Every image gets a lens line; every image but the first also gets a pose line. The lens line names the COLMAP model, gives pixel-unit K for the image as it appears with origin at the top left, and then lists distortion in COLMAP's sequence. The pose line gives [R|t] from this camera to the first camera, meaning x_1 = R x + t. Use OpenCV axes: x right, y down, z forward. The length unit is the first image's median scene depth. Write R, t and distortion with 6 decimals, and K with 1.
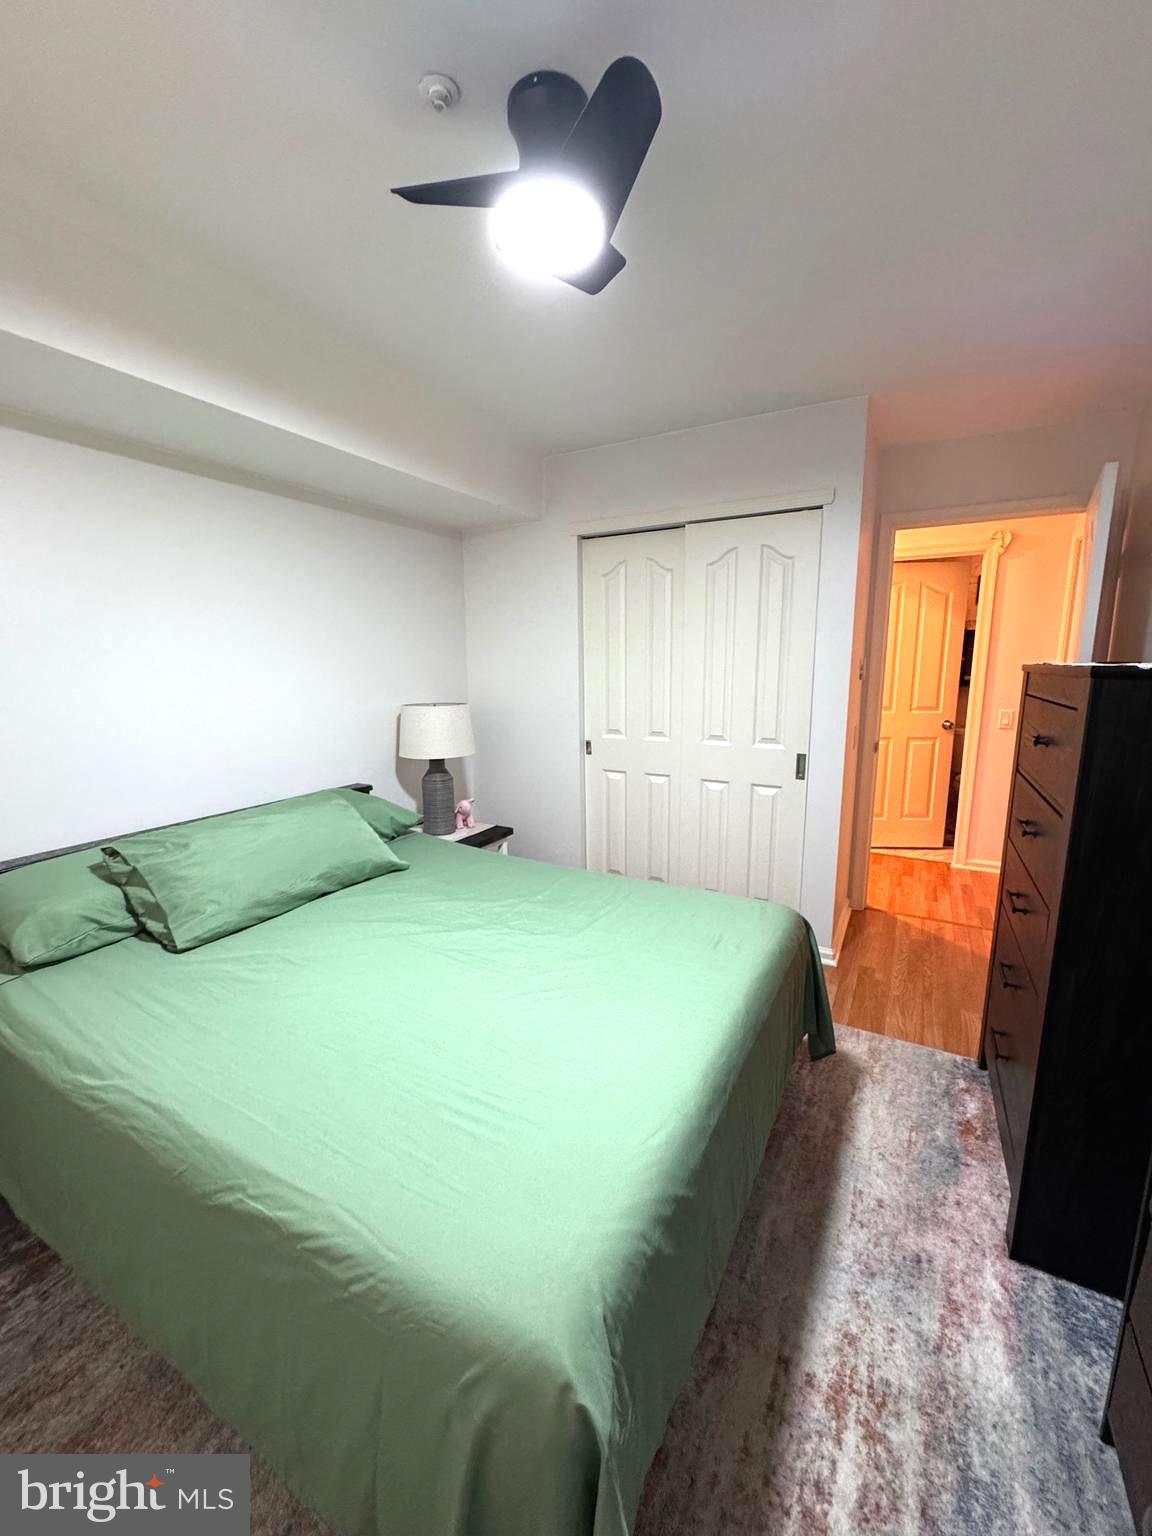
lens RADIAL K [[615.0, 0, 576.0], [0, 615.0, 768.0], [0, 0, 1]] dist [-0.002158, 0.000143]
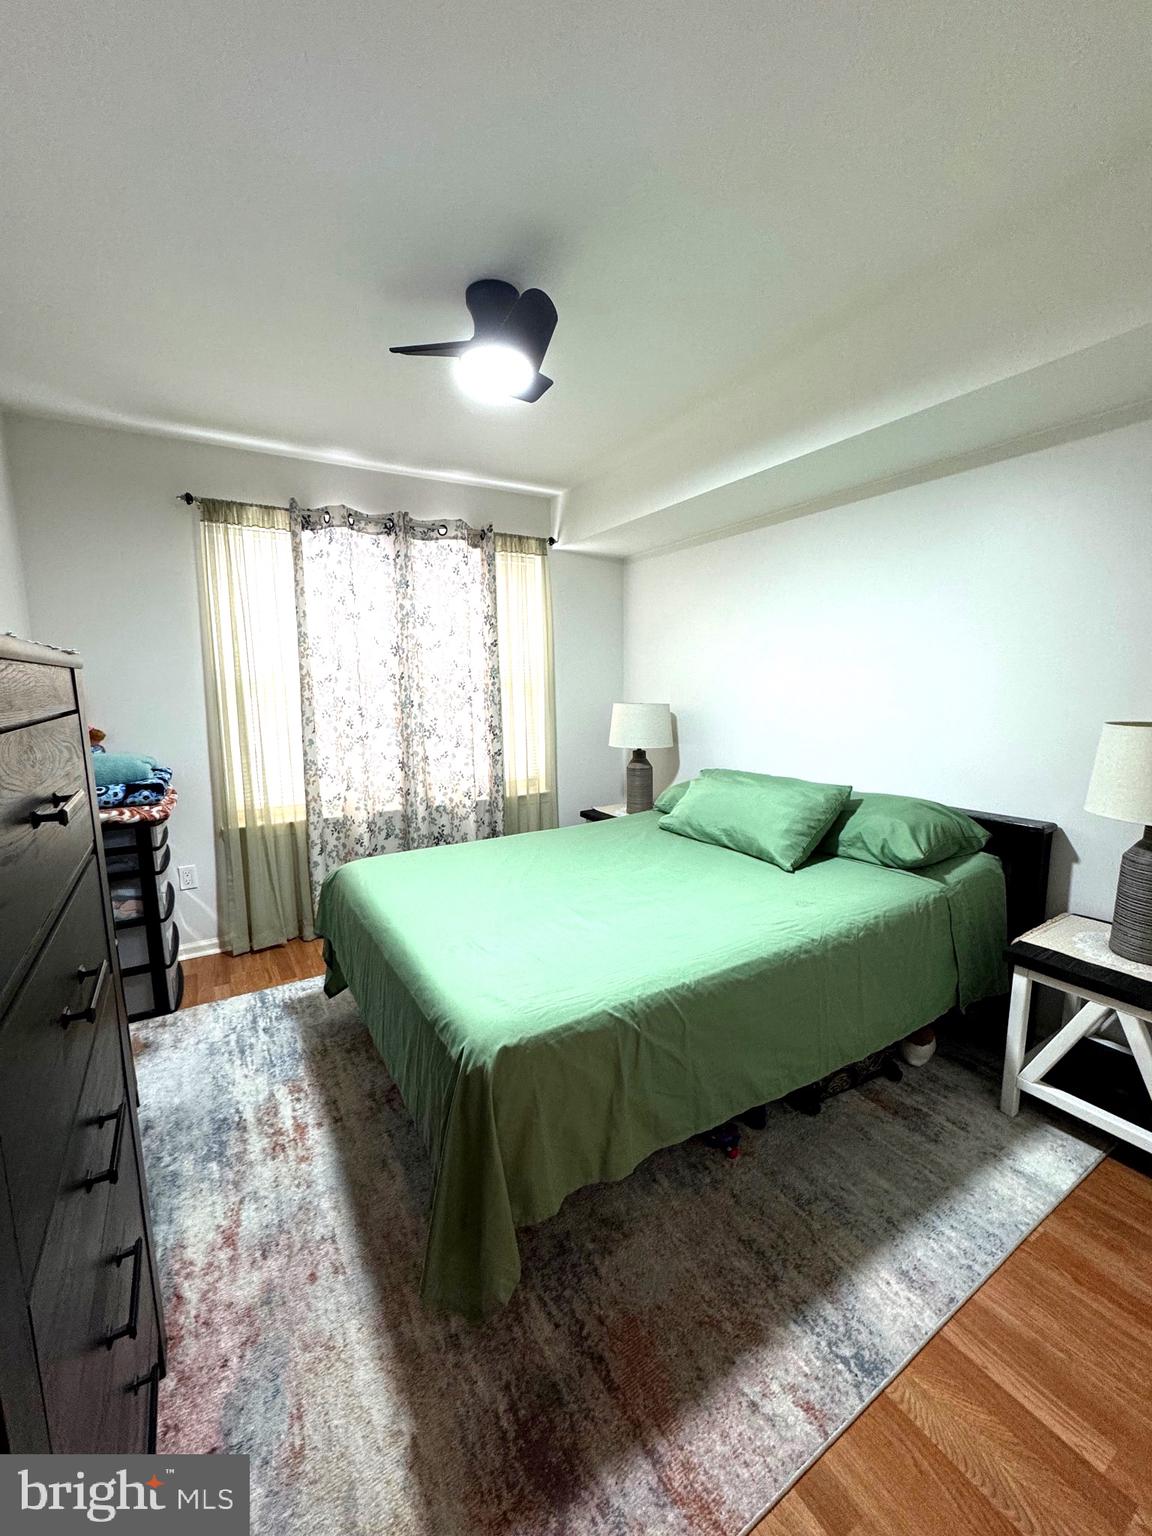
lens RADIAL K [[615.0, 0, 576.0], [0, 615.0, 768.0], [0, 0, 1]] dist [-0.002158, 0.000143]
pose [[-0.489028, 0.134374, -0.861856, 1.088741], [-0.135656, 0.964324, 0.227323, -0.261117], [0.861655, 0.228083, -0.453353, 1.749080]]
